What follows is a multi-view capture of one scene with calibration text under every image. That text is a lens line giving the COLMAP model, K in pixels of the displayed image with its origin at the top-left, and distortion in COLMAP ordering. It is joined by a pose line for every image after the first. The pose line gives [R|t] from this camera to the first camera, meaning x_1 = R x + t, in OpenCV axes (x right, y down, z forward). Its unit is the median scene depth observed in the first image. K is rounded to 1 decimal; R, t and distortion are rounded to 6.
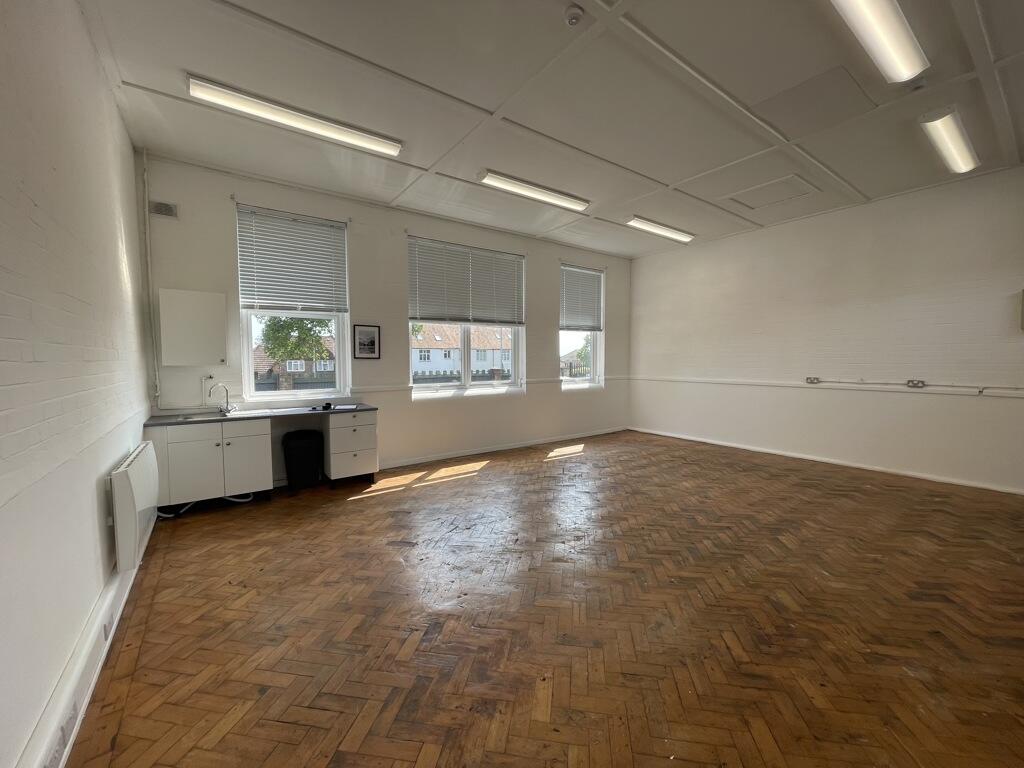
lens RADIAL K [[406.2, 0, 512.0], [0, 406.2, 384.0], [0, 0, 1]] dist [-0.000125, 0.000064]
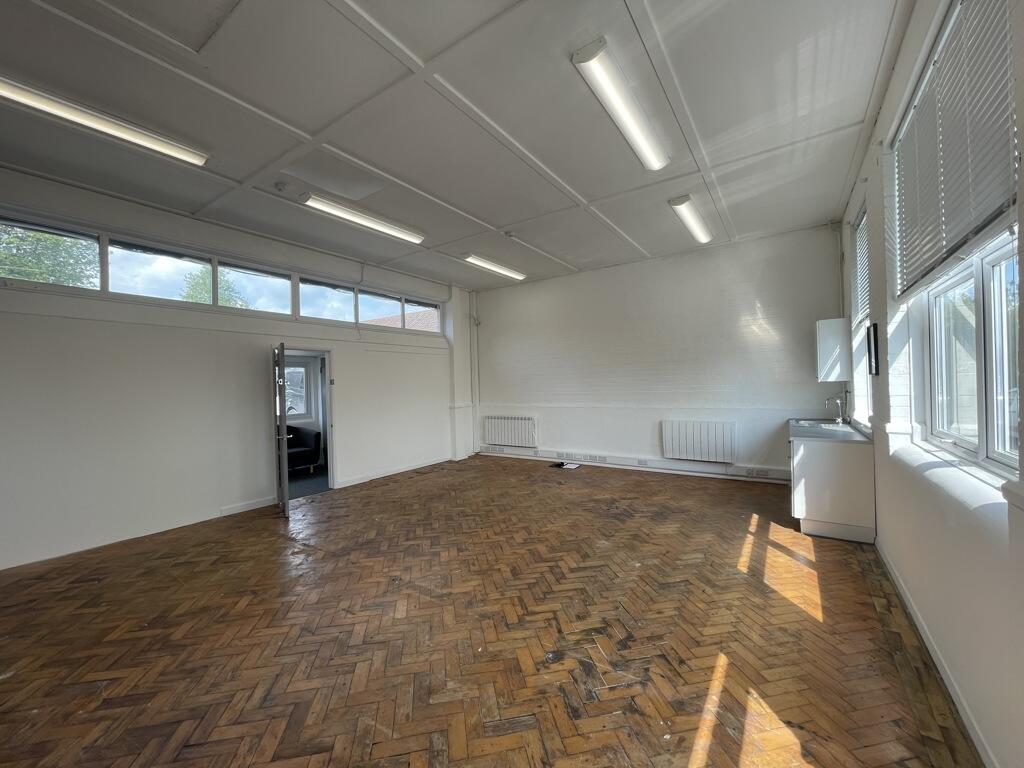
lens RADIAL K [[406.2, 0, 512.0], [0, 406.2, 384.0], [0, 0, 1]] dist [-0.000125, 0.000064]
pose [[-0.938044, 0.025981, -0.345540, 0.423656], [0.006605, 0.998345, 0.057134, -0.088548], [0.346452, 0.051312, -0.936663, 1.406000]]
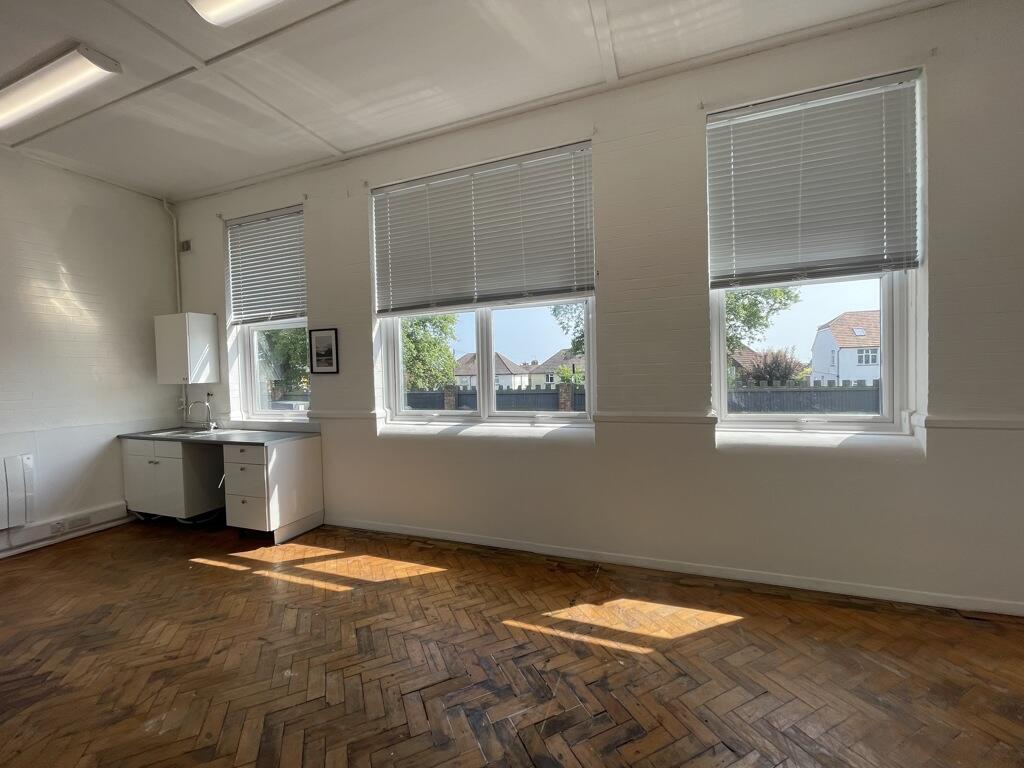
lens RADIAL K [[411.7, 0, 512.0], [0, 411.7, 384.0], [0, 0, 1]] dist [-0.000547, 0.000083]
pose [[0.550869, 0.010544, -0.834525, 0.466361], [-0.024586, 0.999691, -0.003599, -0.048442], [0.834229, 0.022501, 0.550958, 0.865527]]
